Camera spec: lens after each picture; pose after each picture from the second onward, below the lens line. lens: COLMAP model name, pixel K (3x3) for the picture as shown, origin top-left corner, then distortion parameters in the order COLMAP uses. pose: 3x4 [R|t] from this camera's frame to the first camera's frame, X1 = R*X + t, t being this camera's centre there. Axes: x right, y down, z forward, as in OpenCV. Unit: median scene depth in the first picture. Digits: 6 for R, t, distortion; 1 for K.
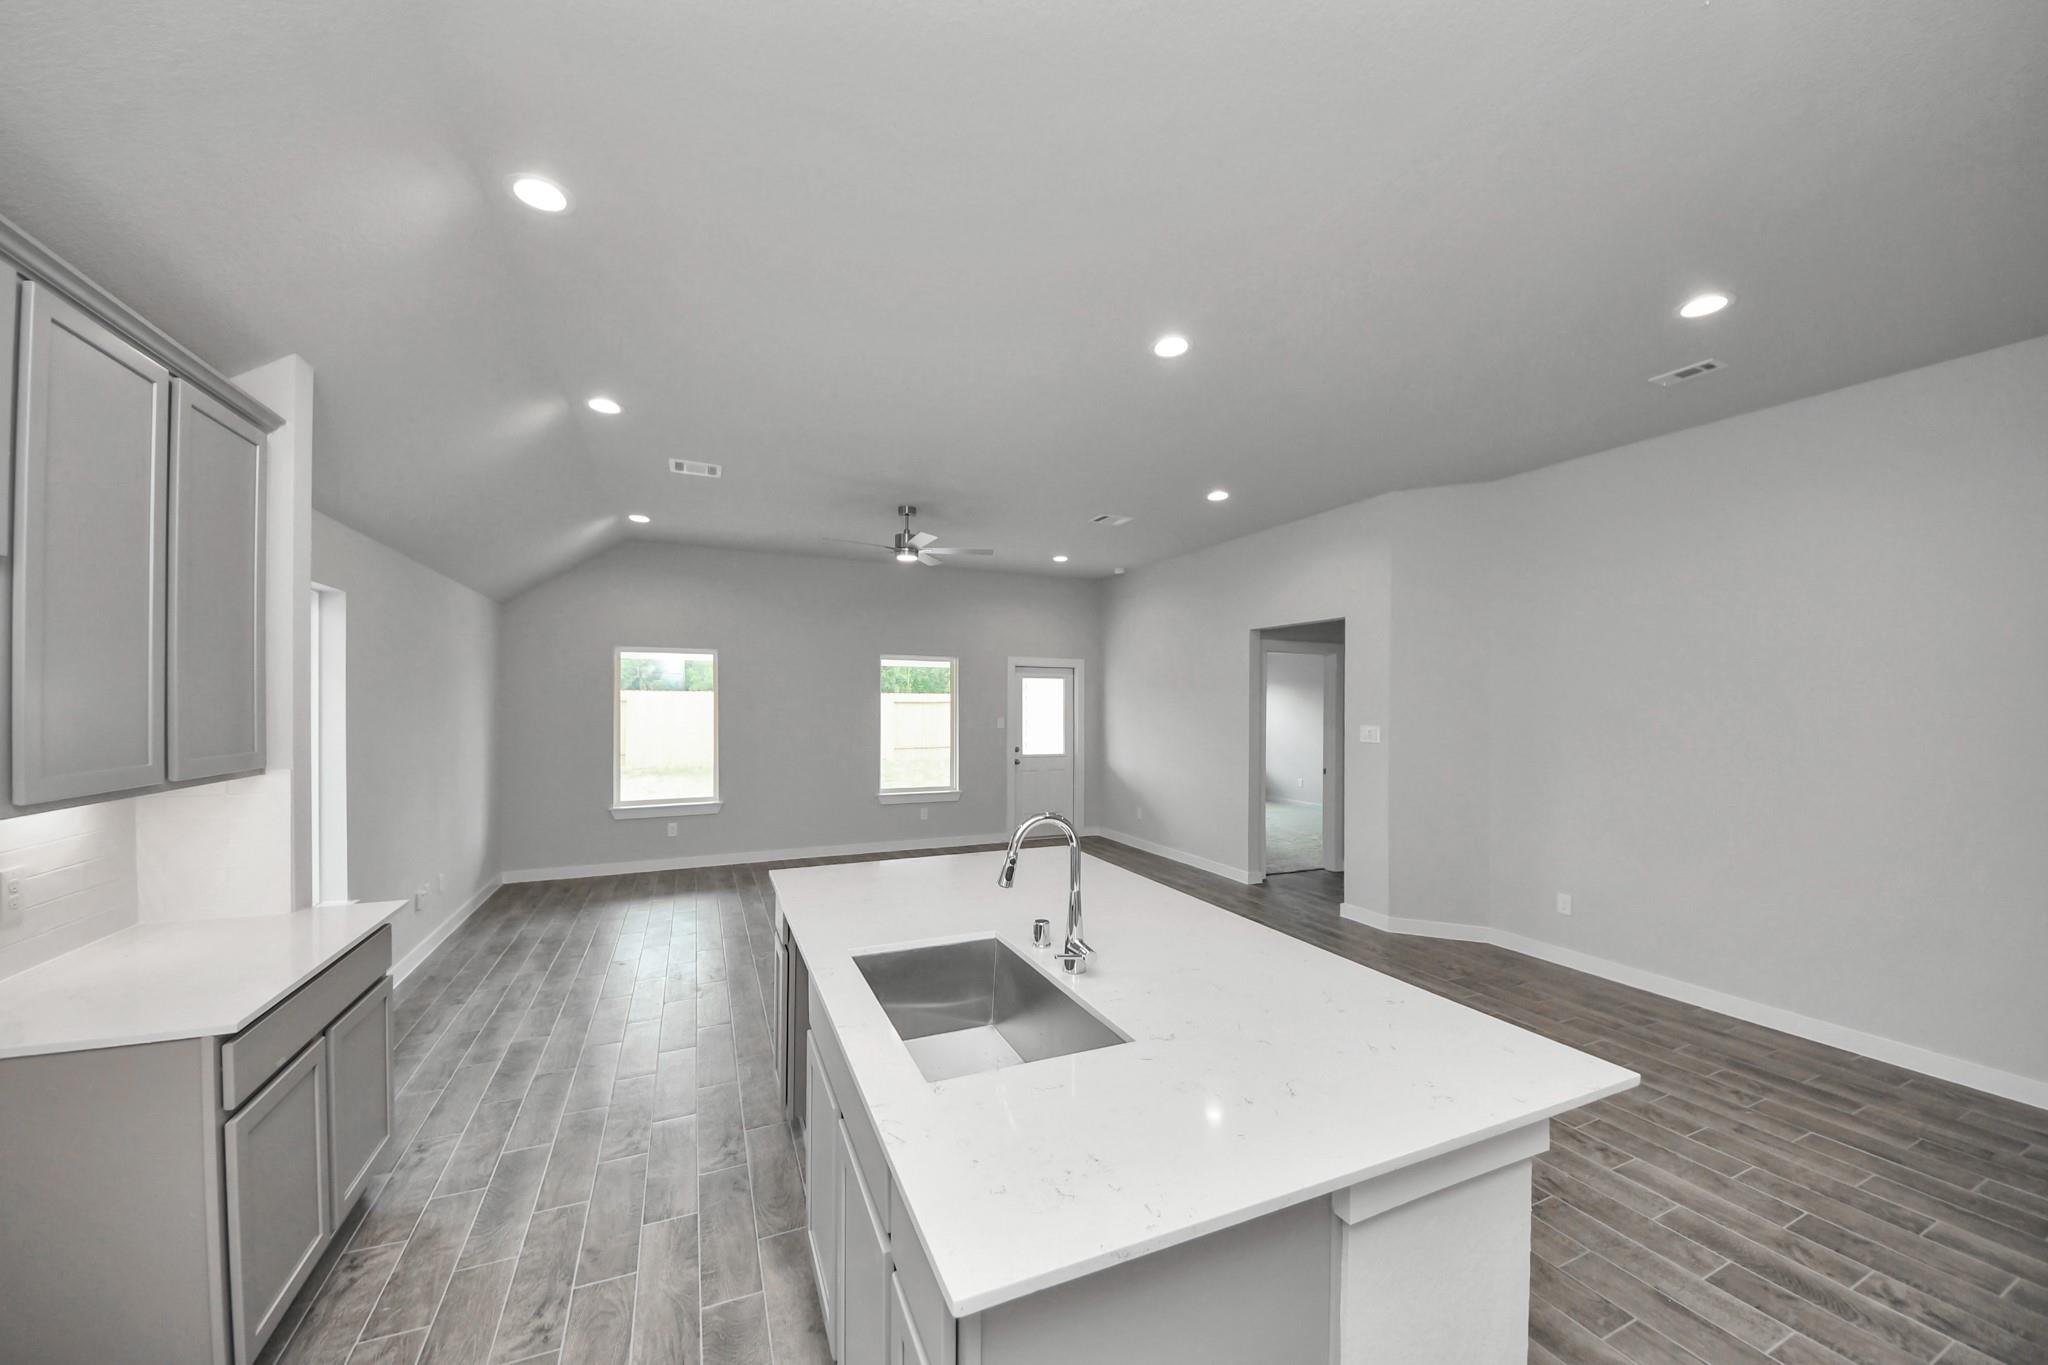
lens RADIAL K [[726.4, 0, 1020.2], [0, 726.4, 703.4], [0, 0, 1]] dist [0.027554, -0.021925]
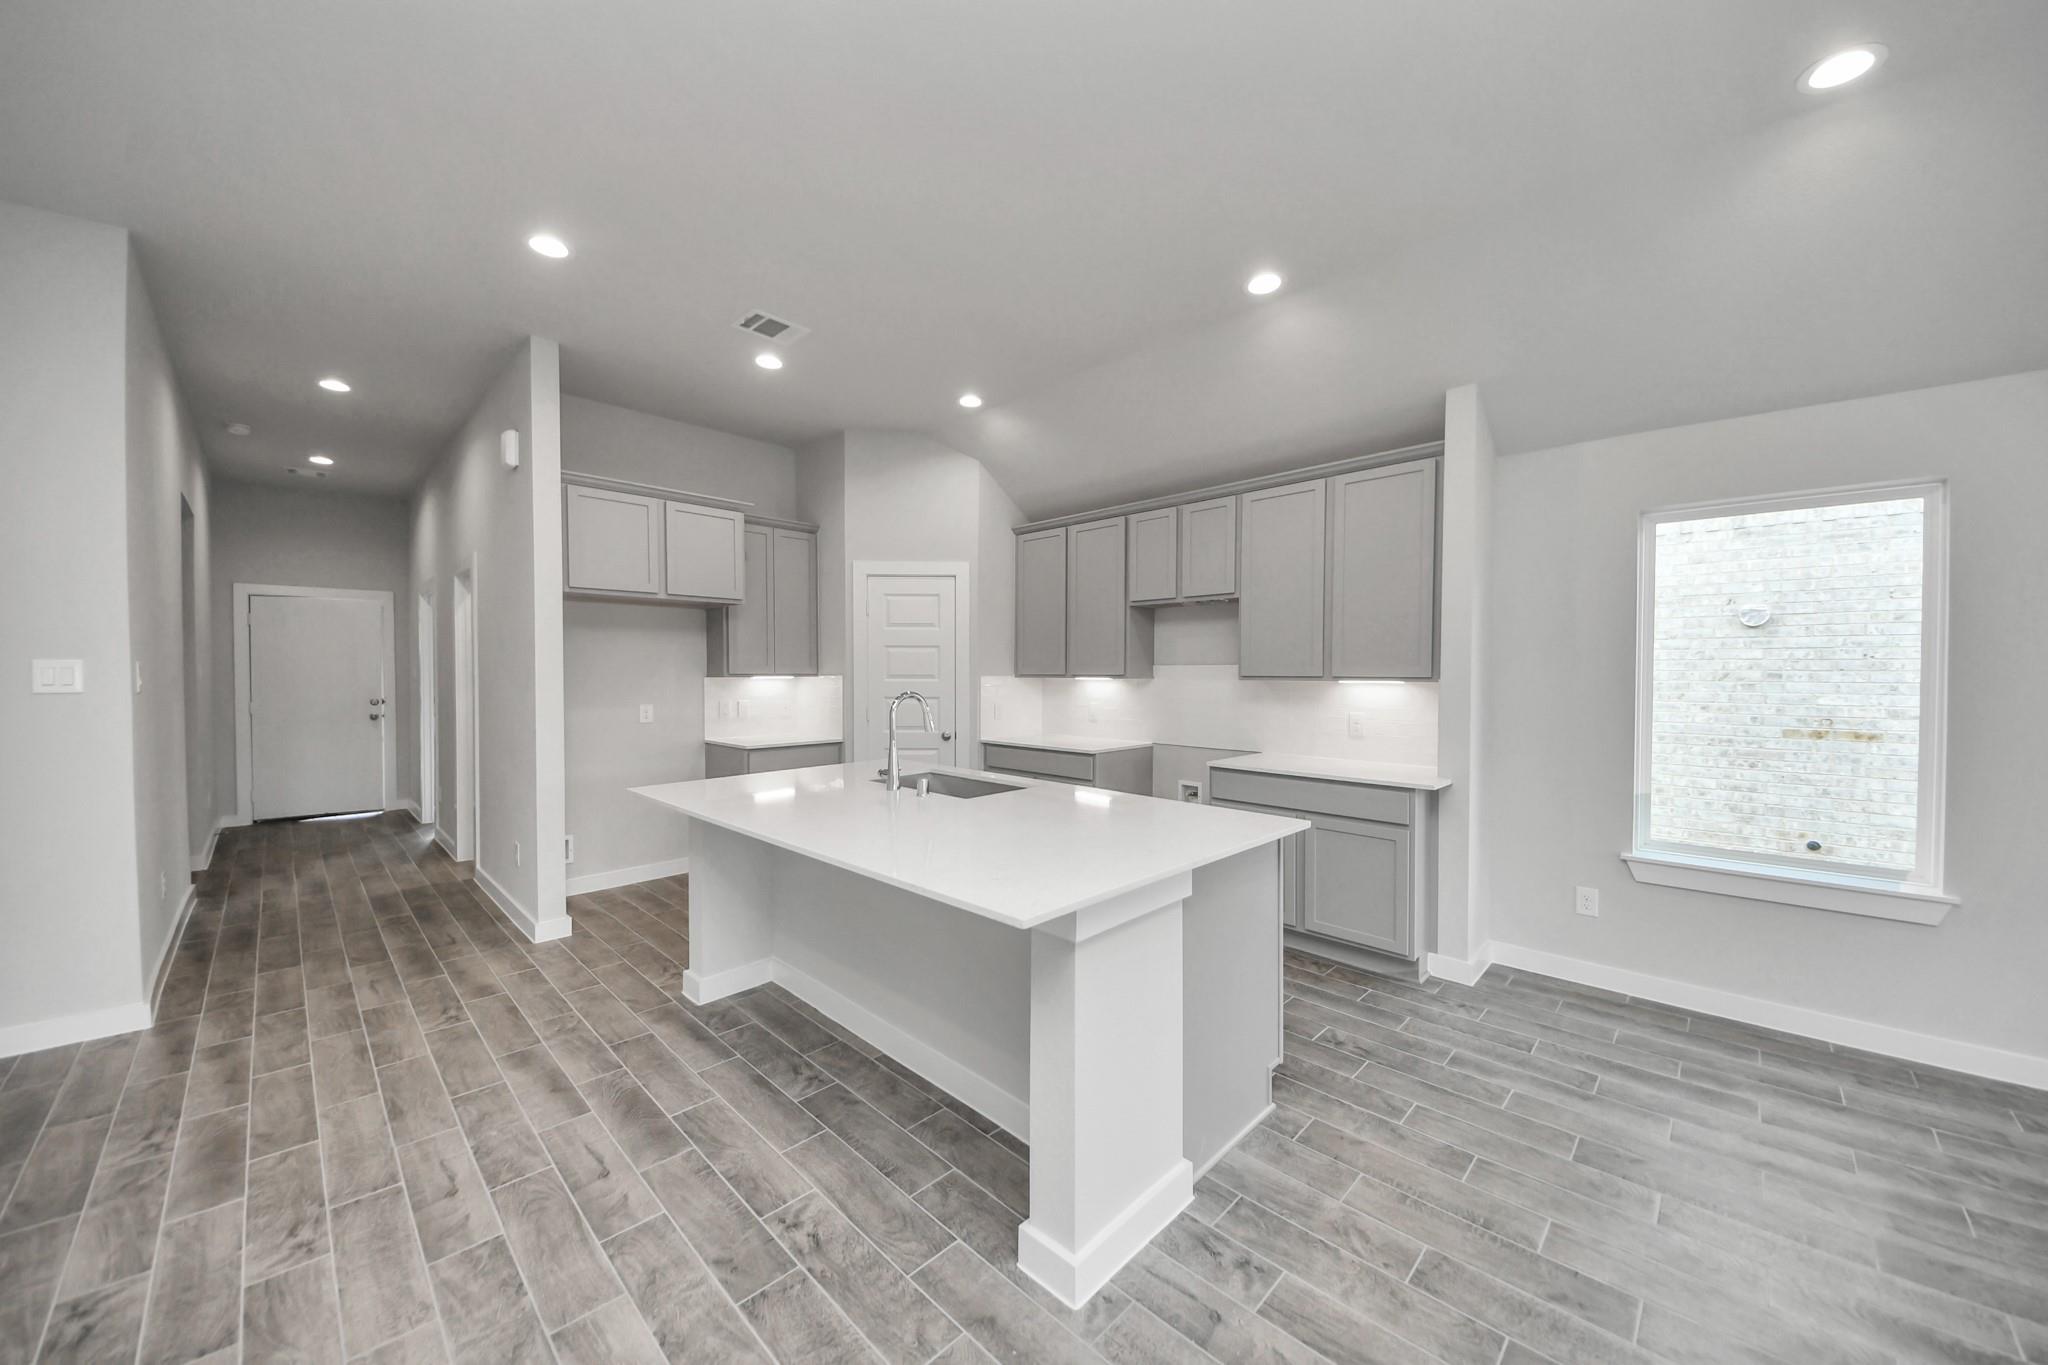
lens RADIAL K [[726.9, 0, 1001.4], [0, 726.9, 686.1], [0, 0, 1]] dist [0.020955, -0.014659]
pose [[-0.932747, 0.000888, -0.360531, 0.198818], [-0.006686, 0.999782, 0.019761, 0.050881], [0.360470, 0.020842, -0.932538, 1.213469]]
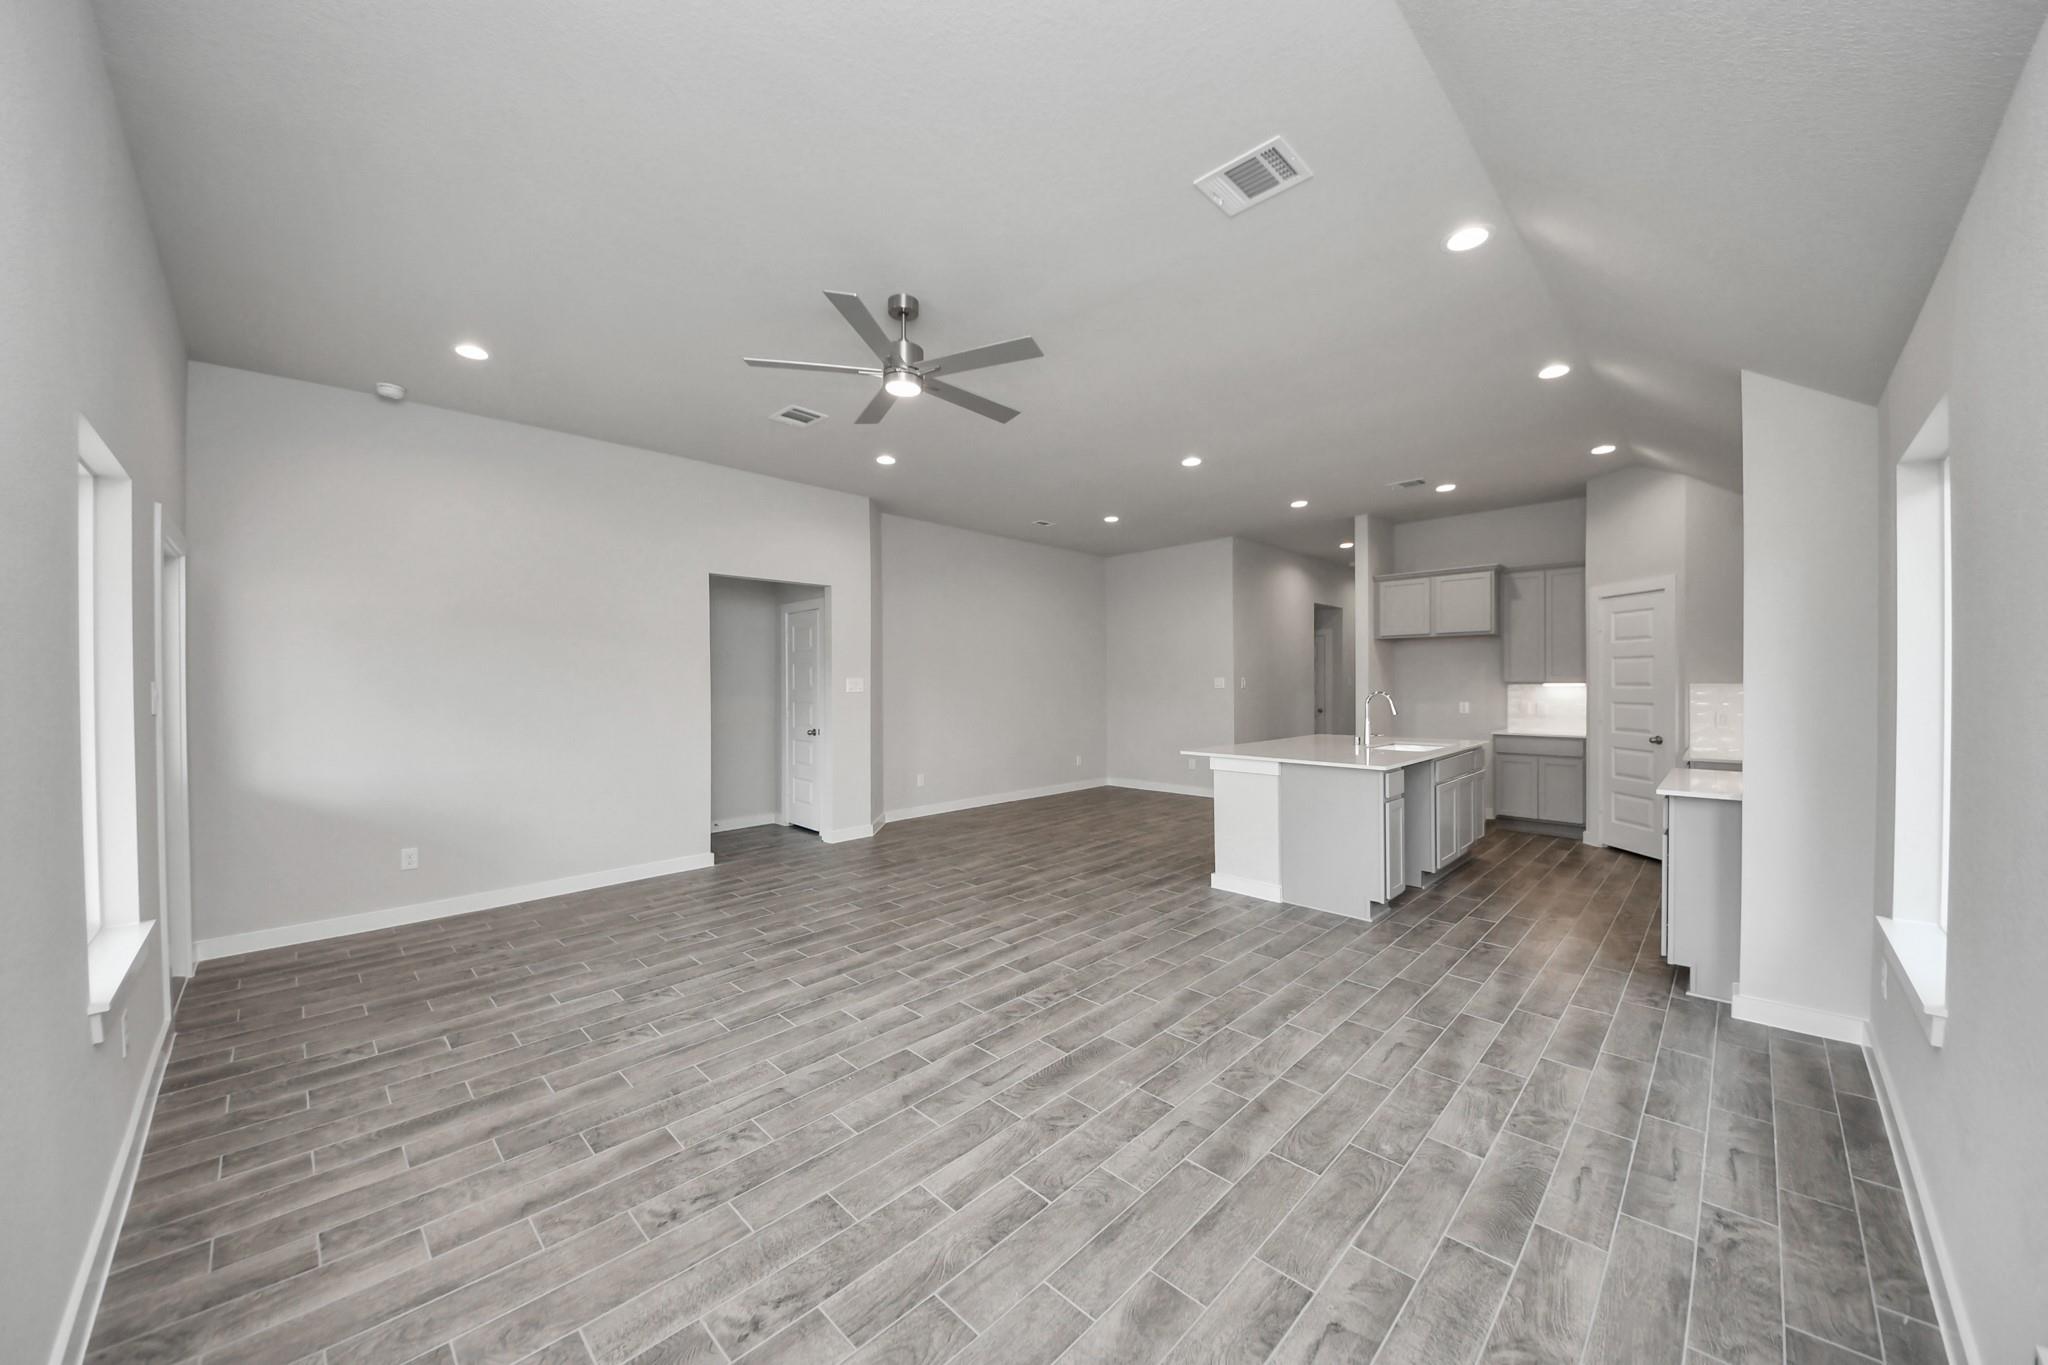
lens RADIAL K [[734.8, 0, 1015.8], [0, 734.8, 677.9], [0, 0, 1]] dist [0.021669, -0.013023]
pose [[-0.358274, -0.004264, 0.933607, -1.058321], [0.001903, 0.999984, 0.005297, 0.038293], [-0.933615, 0.003674, -0.358260, 1.623228]]
